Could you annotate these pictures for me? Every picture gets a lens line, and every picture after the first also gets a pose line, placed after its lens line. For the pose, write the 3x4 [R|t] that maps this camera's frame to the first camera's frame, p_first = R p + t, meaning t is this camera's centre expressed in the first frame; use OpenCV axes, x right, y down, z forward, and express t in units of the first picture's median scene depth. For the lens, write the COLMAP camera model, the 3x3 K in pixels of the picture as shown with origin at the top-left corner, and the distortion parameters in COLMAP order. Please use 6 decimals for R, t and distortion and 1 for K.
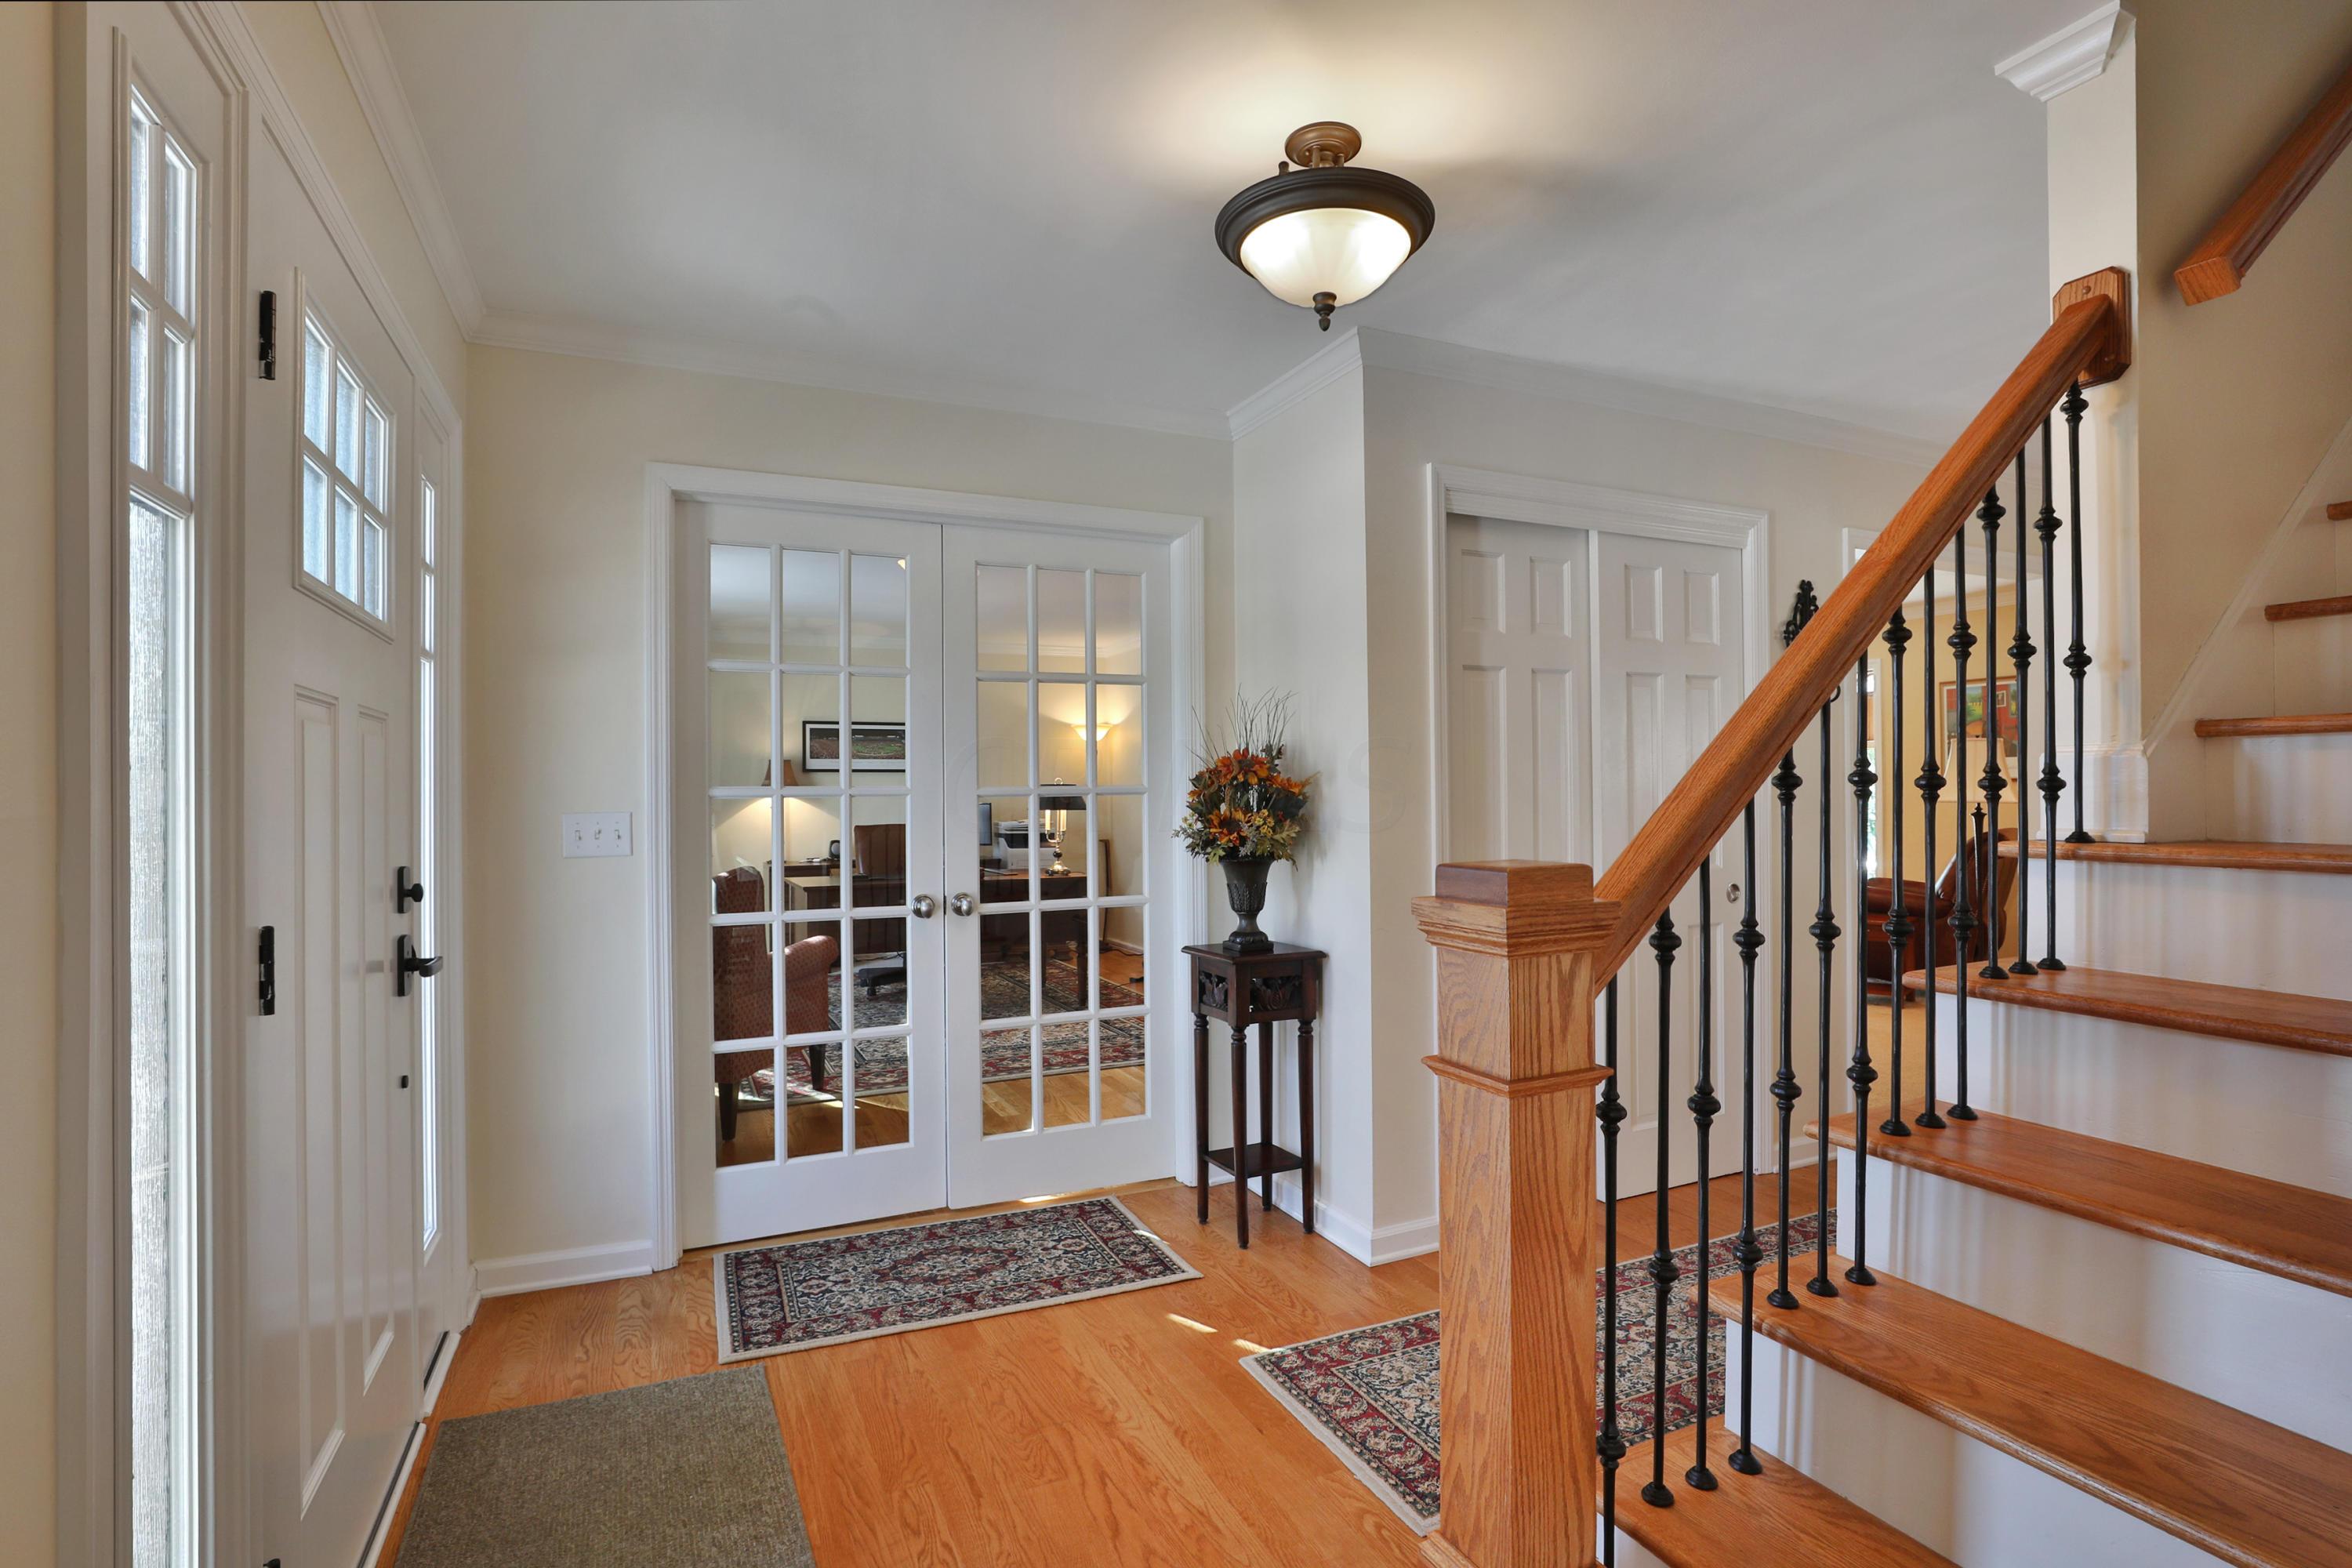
lens RADIAL K [[1132.3, 0, 1169.3], [0, 1132.3, 794.0], [0, 0, 1]] dist [-0.020946, -0.000089]
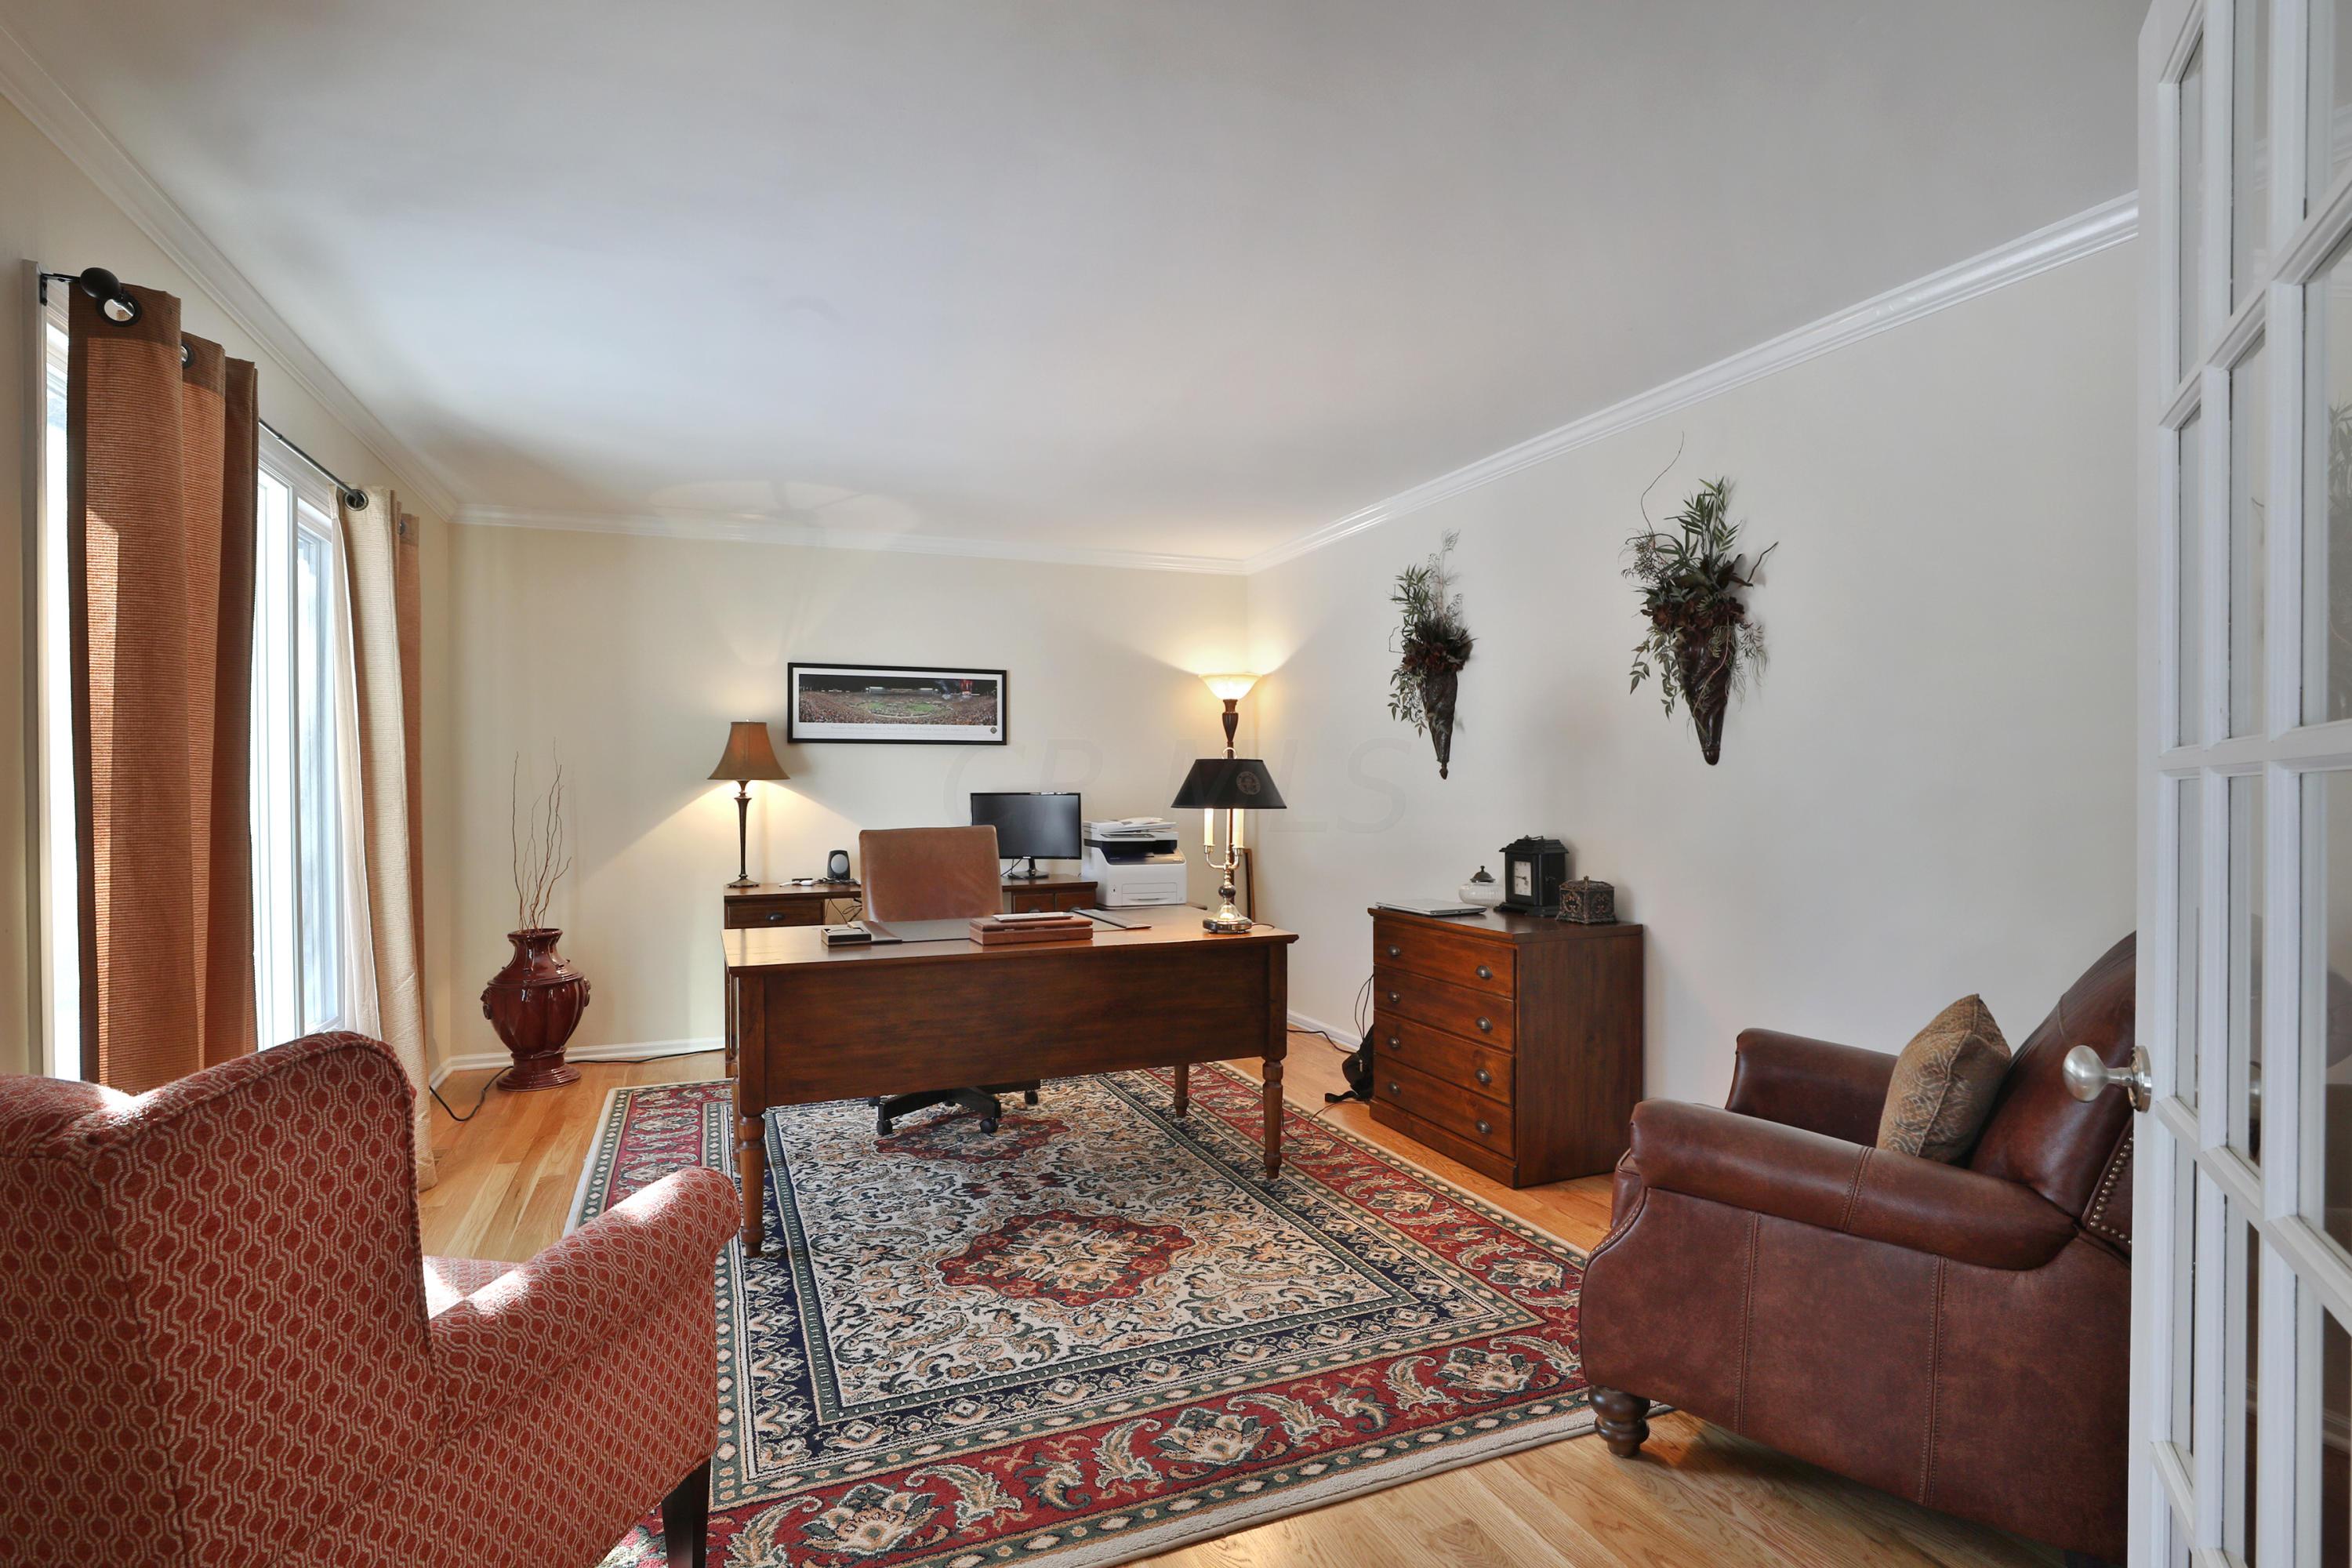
lens RADIAL K [[1132.3, 0, 1169.4], [0, 1132.3, 793.2], [0, 0, 1]] dist [-0.020946, -0.000089]
pose [[0.998999, 0.004300, -0.044532, -0.083205], [-0.003802, 0.999930, 0.011243, 0.000846], [0.044577, -0.011062, 0.998945, 0.382738]]
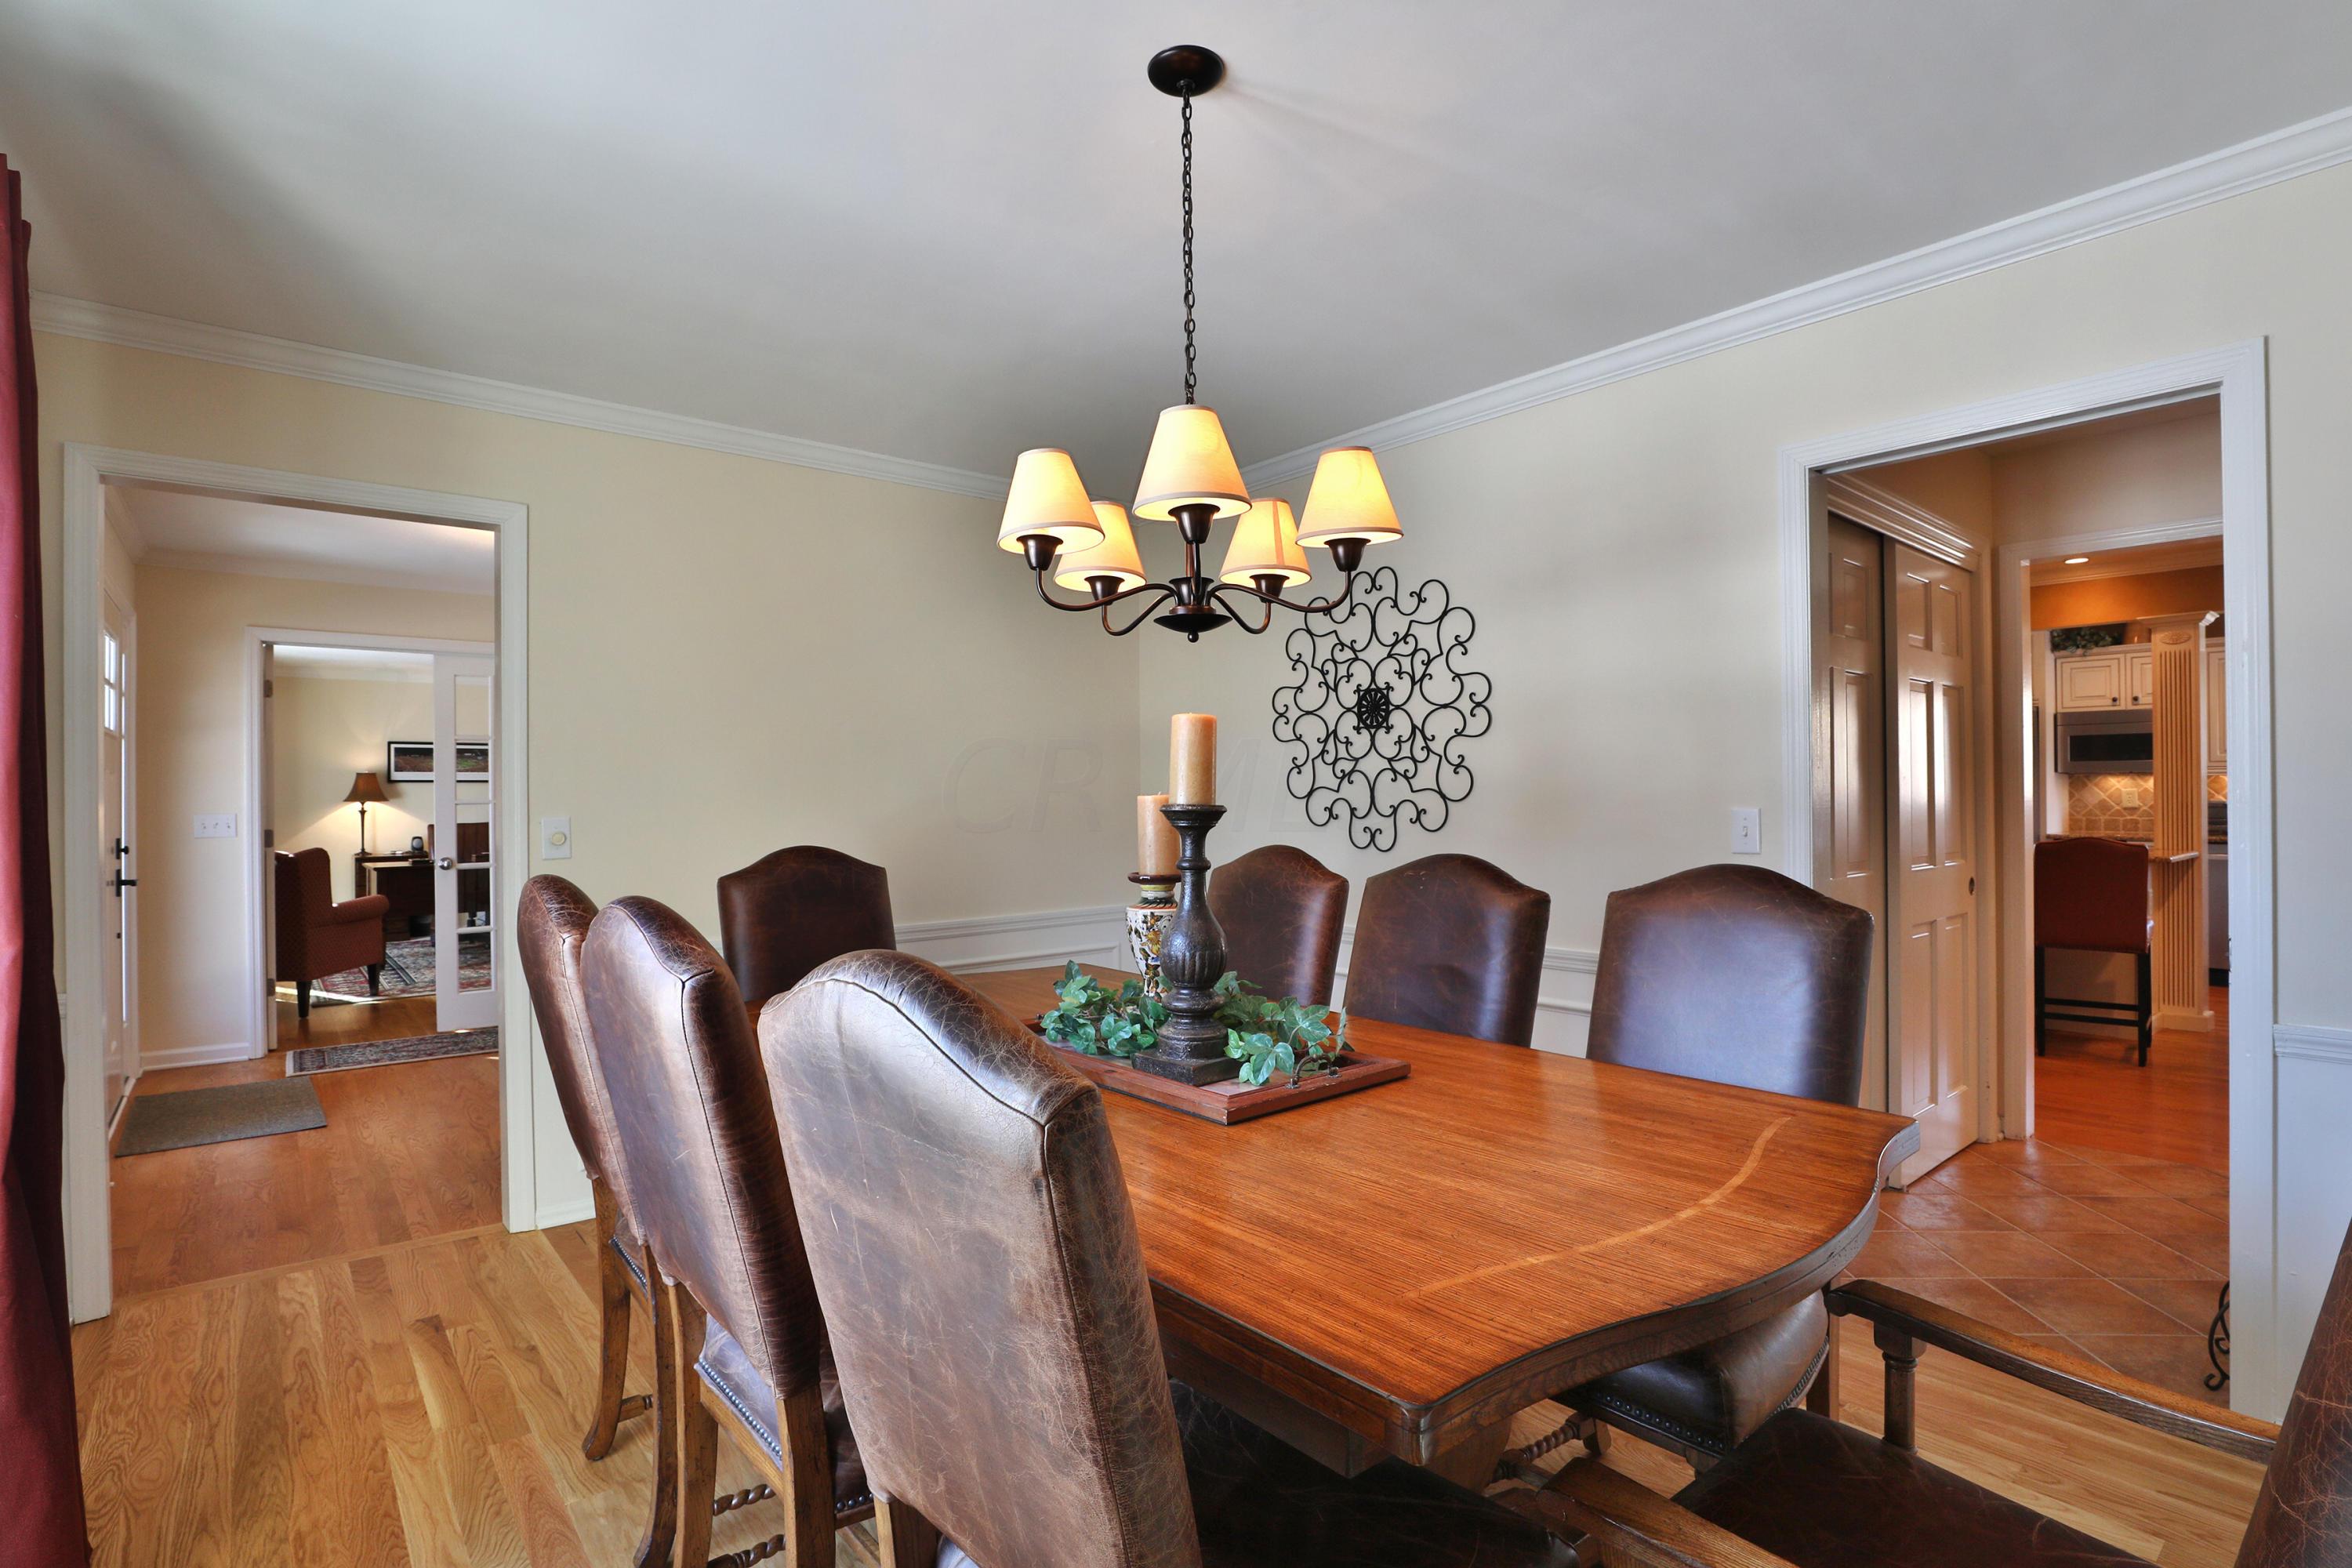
lens RADIAL K [[1132.3, 0, 1180.9], [0, 1132.3, 794.2], [0, 0, 1]] dist [-0.020946, -0.000089]
pose [[0.964647, 0.001548, 0.263541, 0.201901], [-0.001033, 0.999997, -0.002094, -0.005018], [-0.263543, 0.001748, 0.964646, -0.442270]]
